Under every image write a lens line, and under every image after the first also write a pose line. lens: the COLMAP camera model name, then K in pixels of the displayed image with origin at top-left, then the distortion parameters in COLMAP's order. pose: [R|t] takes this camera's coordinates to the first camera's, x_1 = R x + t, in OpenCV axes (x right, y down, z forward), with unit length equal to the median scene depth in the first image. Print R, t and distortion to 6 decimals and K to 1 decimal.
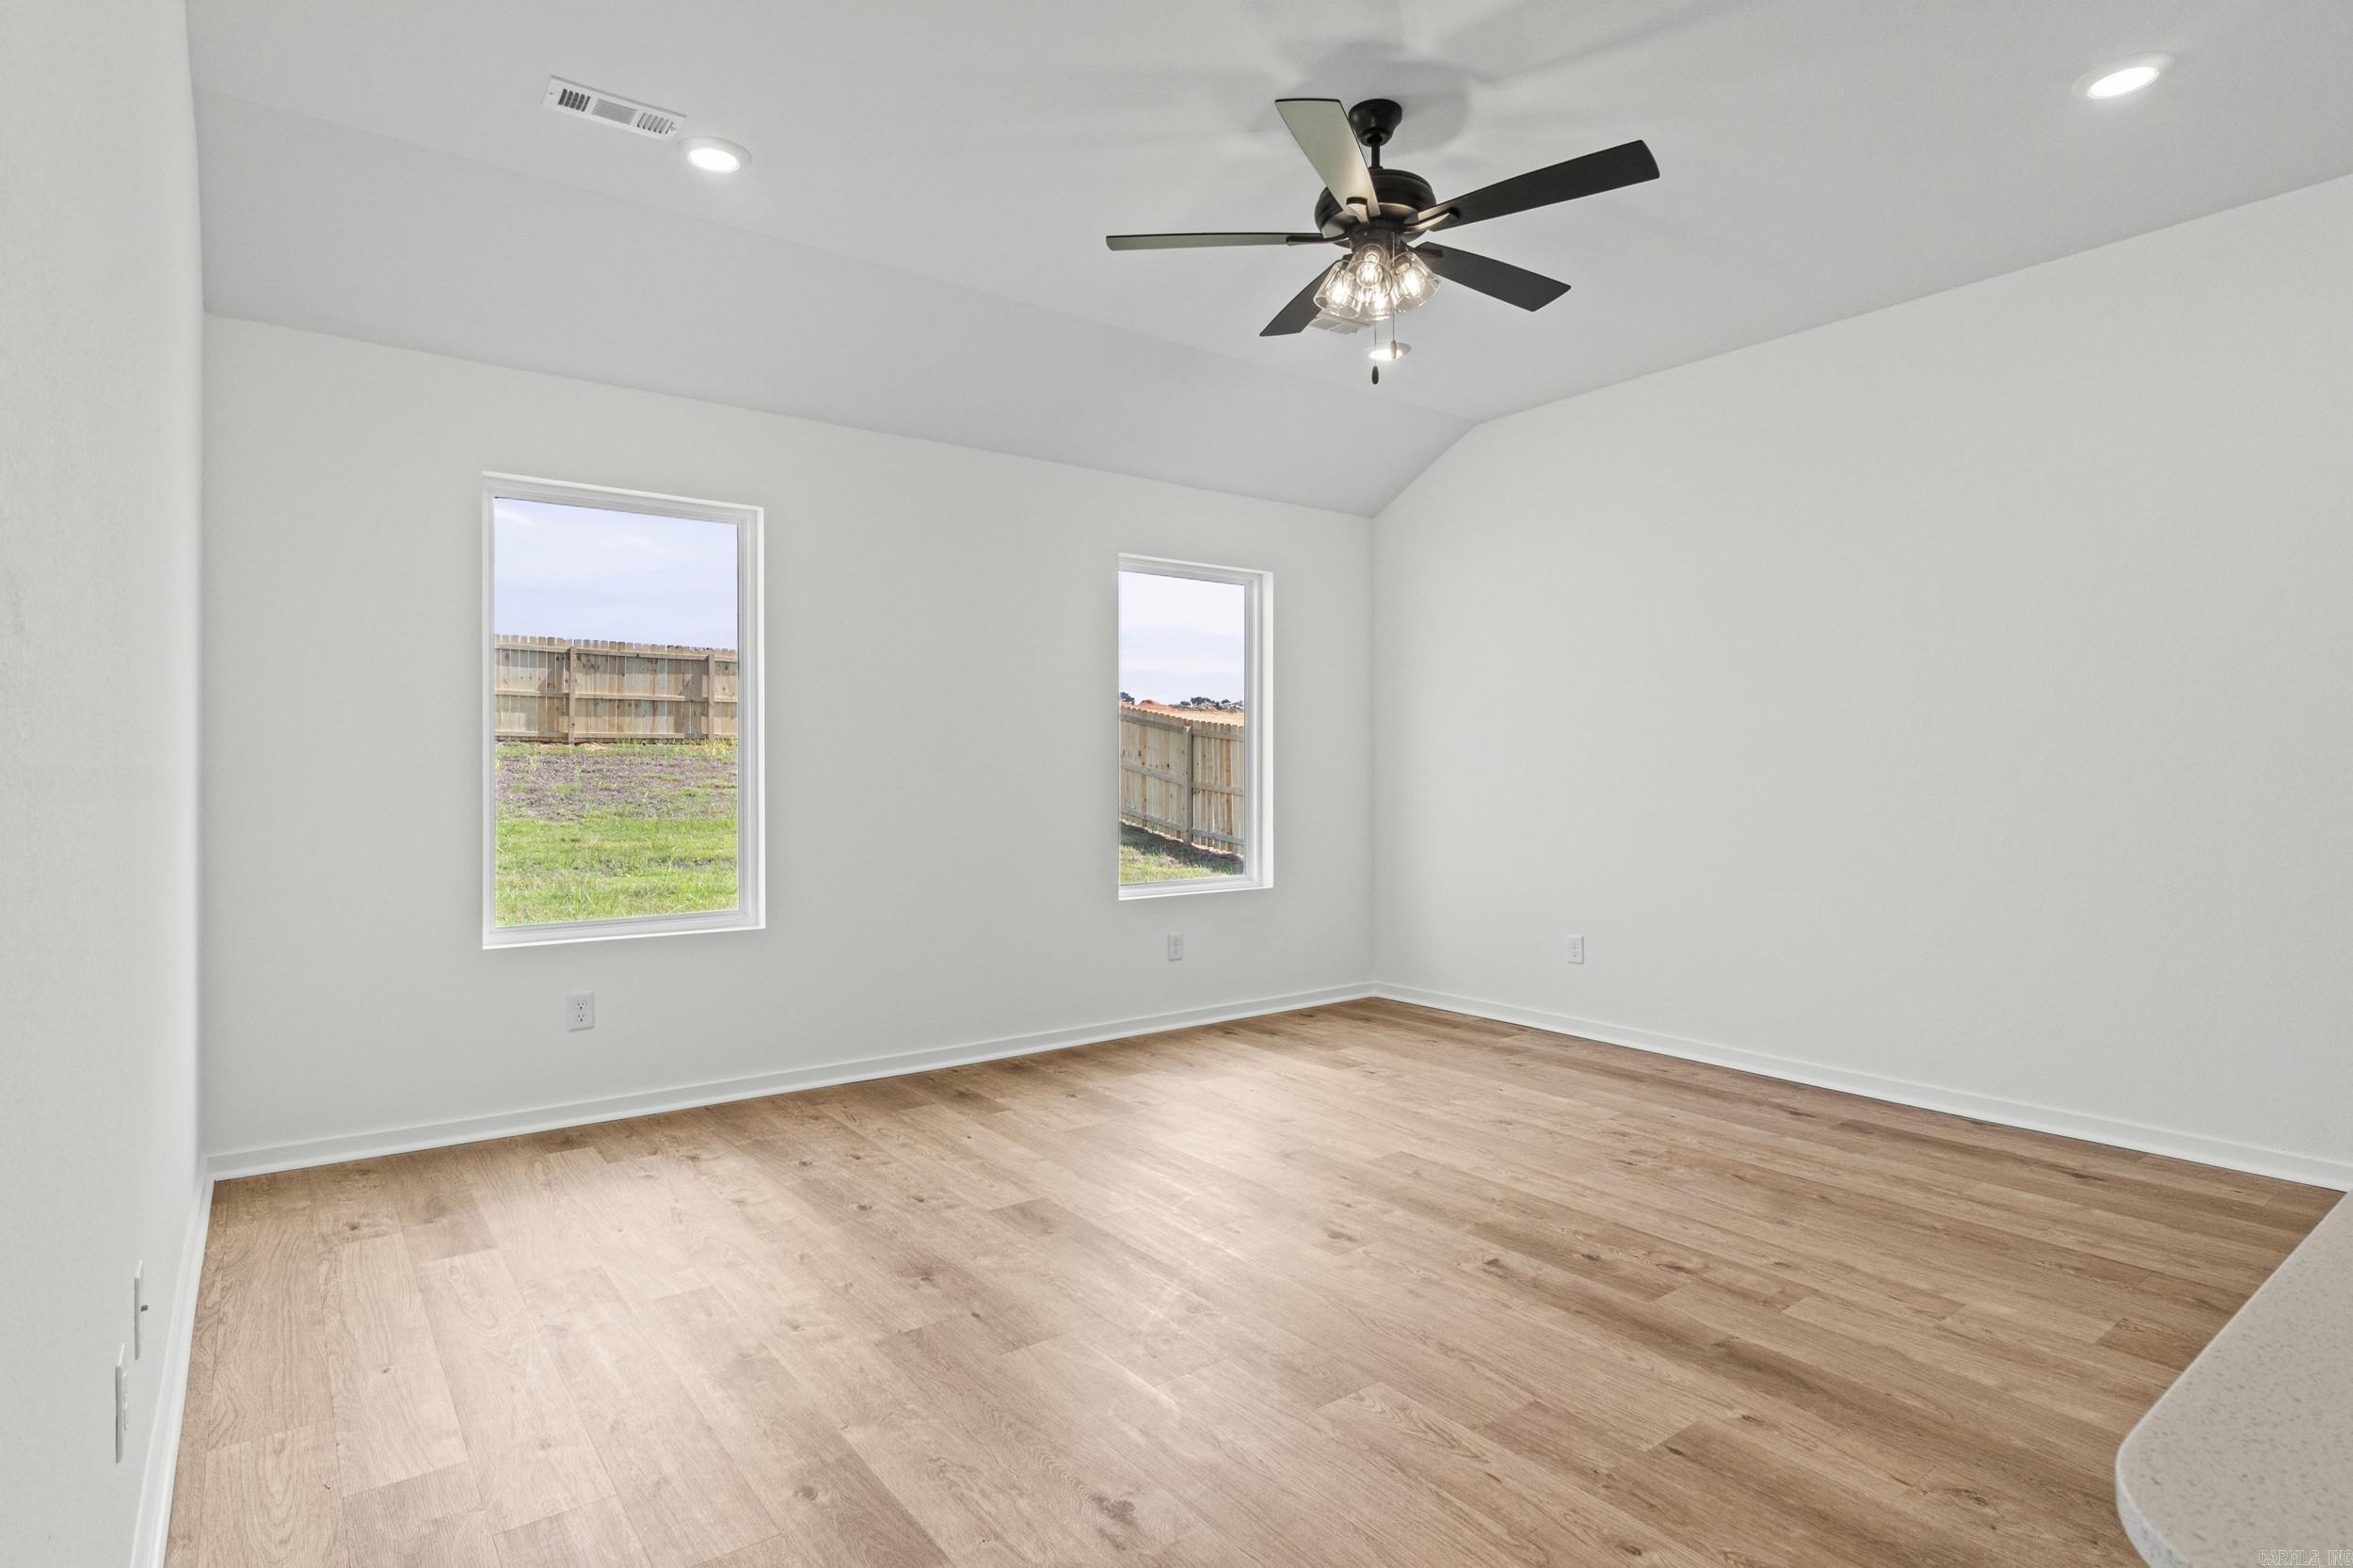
lens RADIAL K [[1190.7, 0, 1149.1], [0, 1190.7, 766.9], [0, 0, 1]] dist [-0.007901, 0.000673]
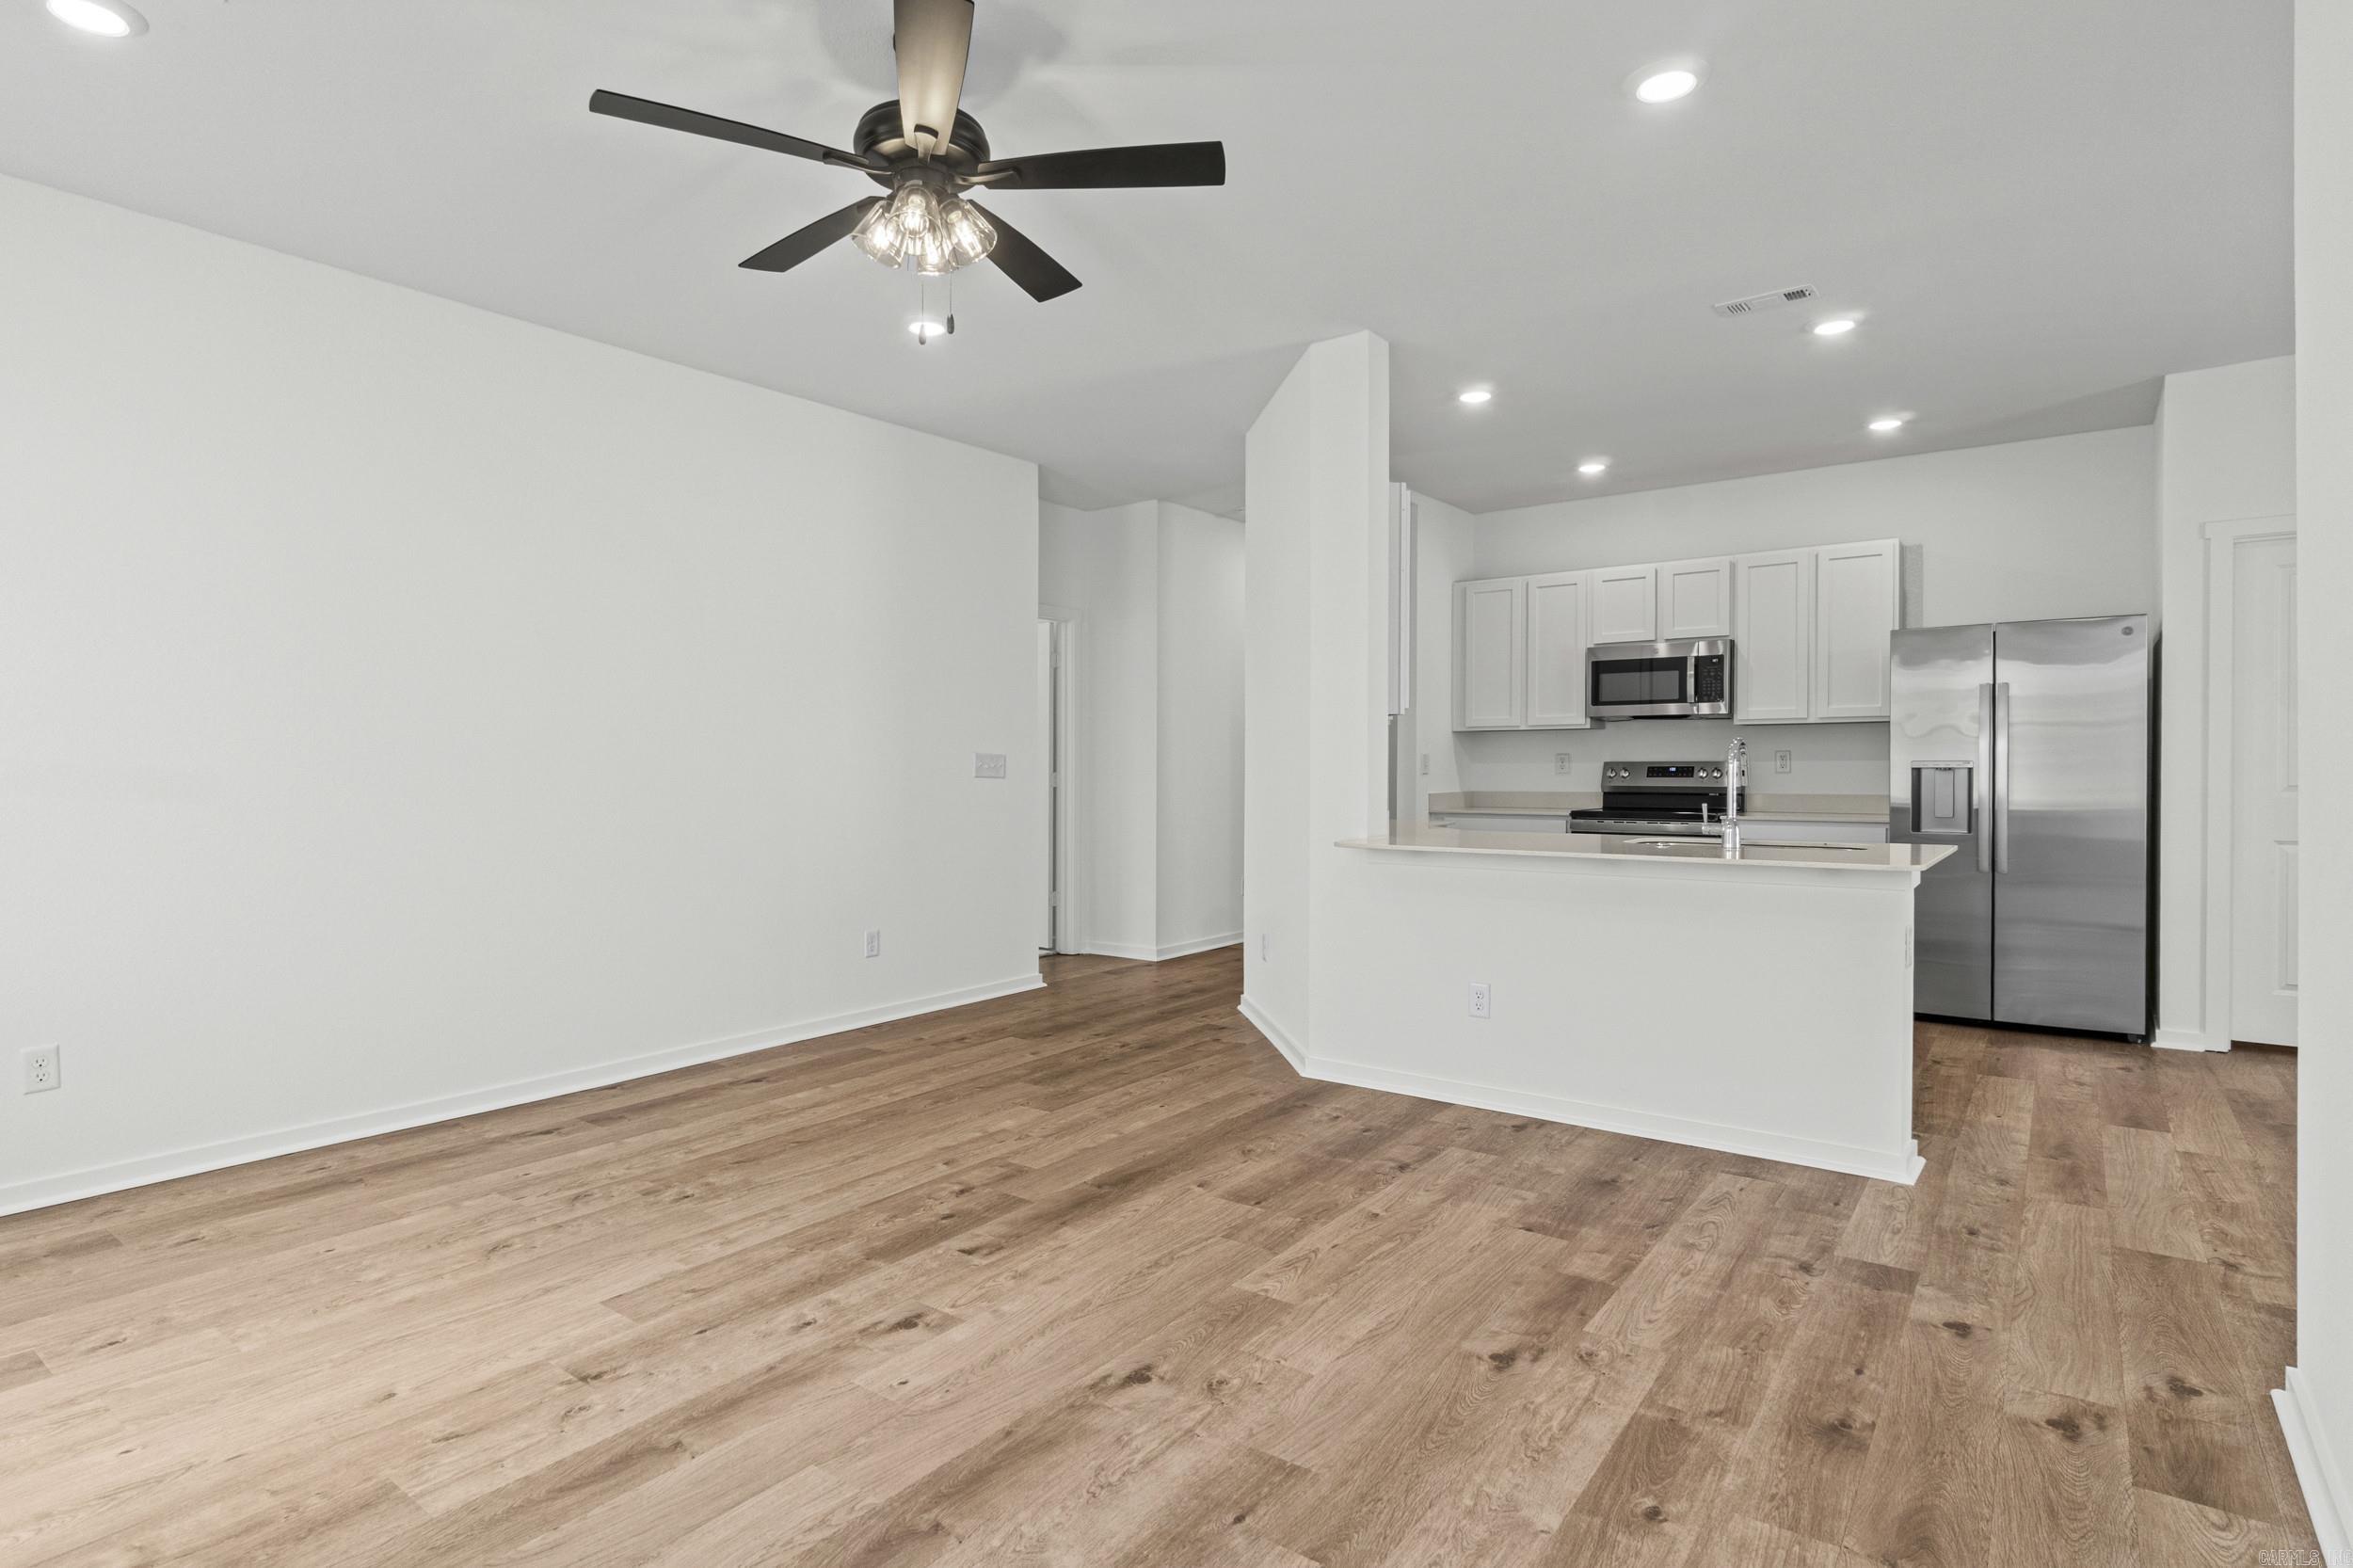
lens RADIAL K [[1190.7, 0, 1170.6], [0, 1190.7, 783.0], [0, 0, 1]] dist [-0.007901, 0.000673]
pose [[-0.280743, -0.009137, 0.959739, -0.561590], [0.005686, 0.999921, 0.011183, -0.000773], [-0.959766, 0.008597, -0.280669, 0.837742]]
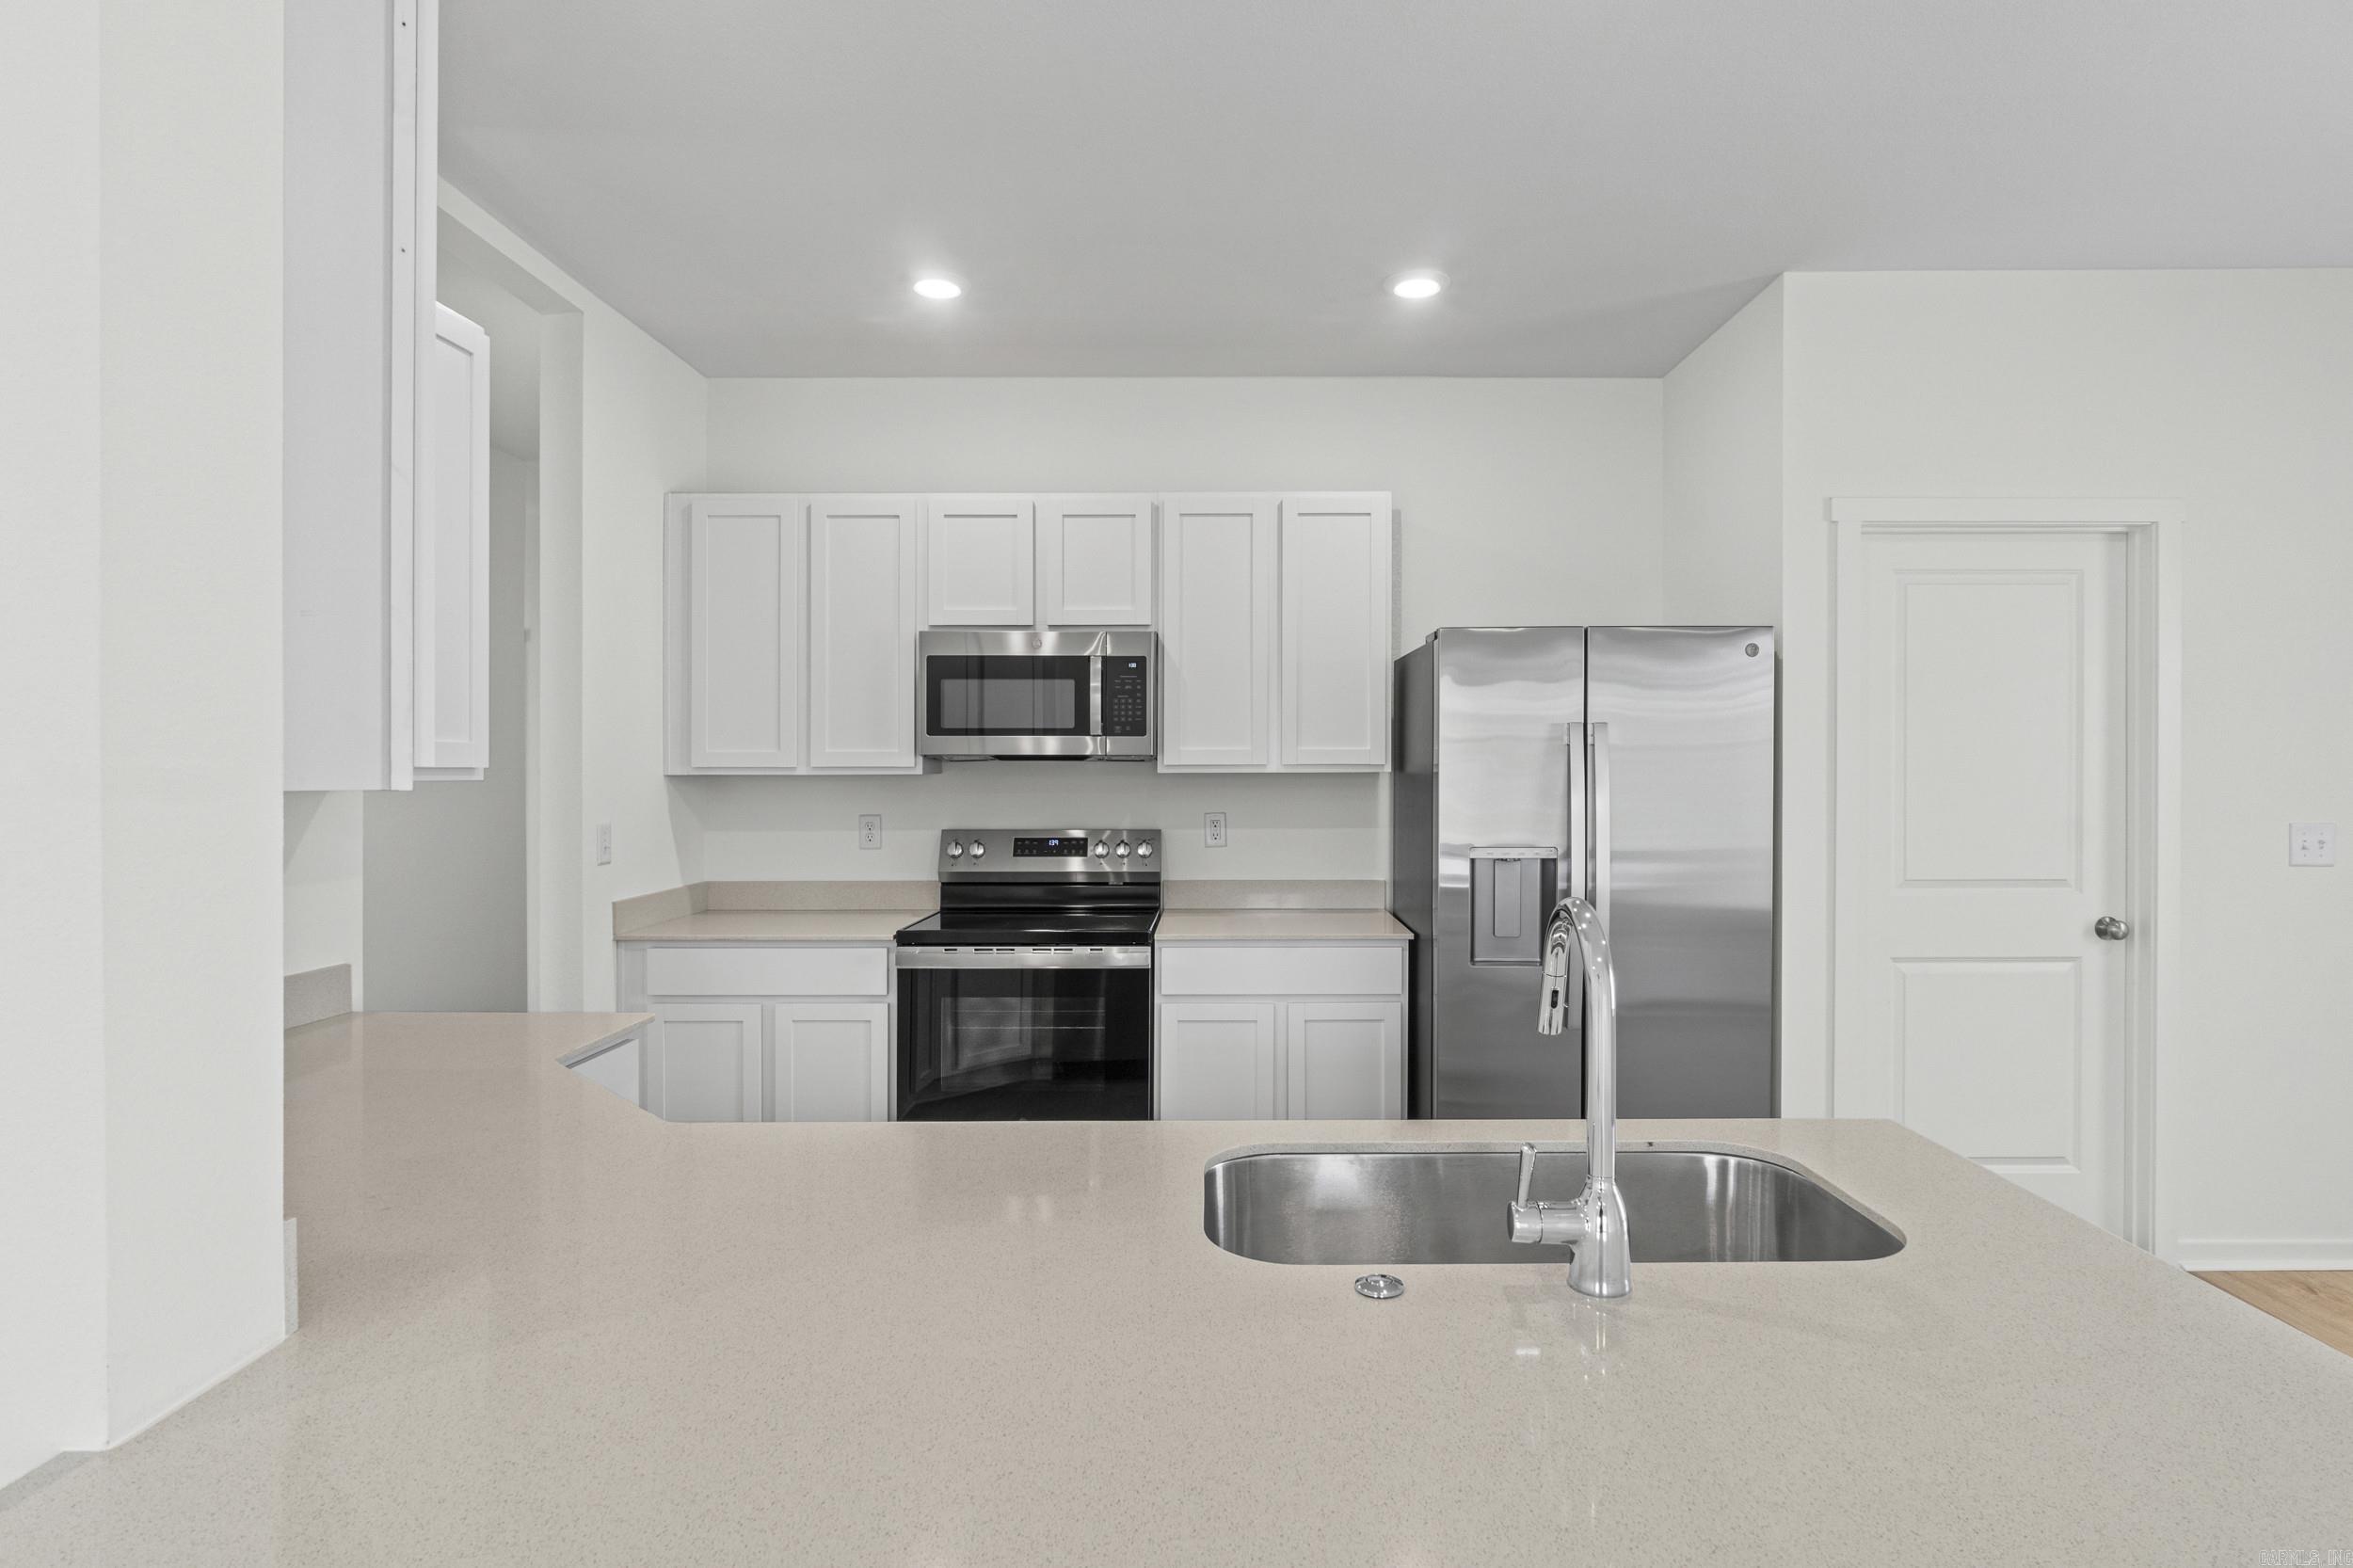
lens RADIAL K [[1190.7, 0, 1218.4], [0, 1190.7, 784.1], [0, 0, 1]] dist [-0.007901, 0.000673]
pose [[-0.802714, -0.001612, 0.596362, 0.184613], [0.005658, 0.999931, 0.010319, -0.061234], [-0.596337, 0.011657, -0.802649, 0.385694]]
